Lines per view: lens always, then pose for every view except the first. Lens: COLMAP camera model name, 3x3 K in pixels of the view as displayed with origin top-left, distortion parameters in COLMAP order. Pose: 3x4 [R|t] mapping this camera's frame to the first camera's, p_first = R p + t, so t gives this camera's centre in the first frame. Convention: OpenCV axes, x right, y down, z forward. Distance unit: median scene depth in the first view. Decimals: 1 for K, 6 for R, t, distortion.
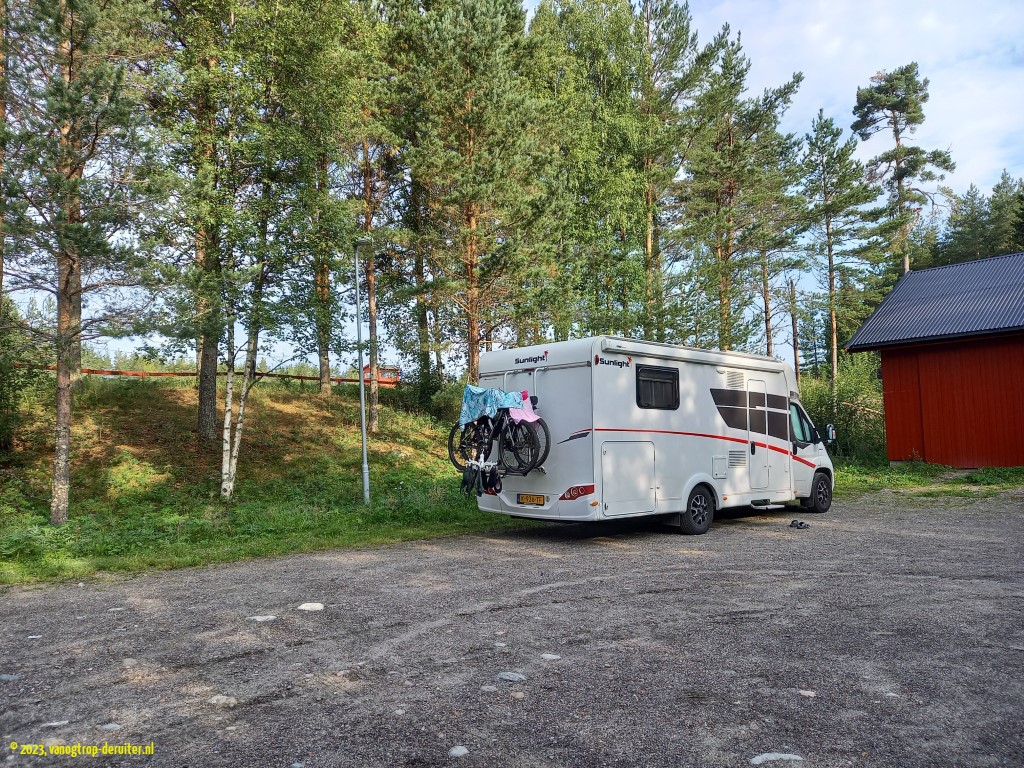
lens RADIAL K [[741.9, 0, 512.4], [0, 741.9, 382.6], [0, 0, 1]] dist [0.003792, 0.003295]
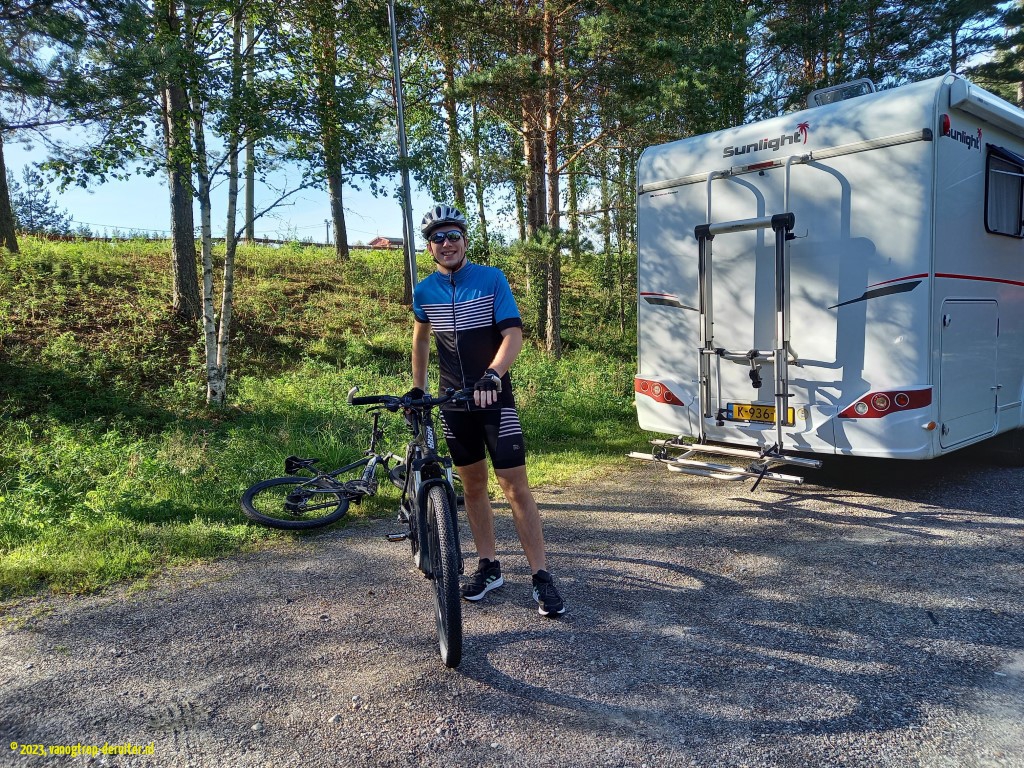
lens RADIAL K [[741.9, 0, 512.4], [0, 741.9, 385.3], [0, 0, 1]] dist [0.003792, 0.003295]
pose [[0.999587, -0.021414, -0.019164, -0.105862], [0.024370, 0.985079, 0.170366, 0.030324], [0.015230, -0.170763, 0.985194, 0.344156]]
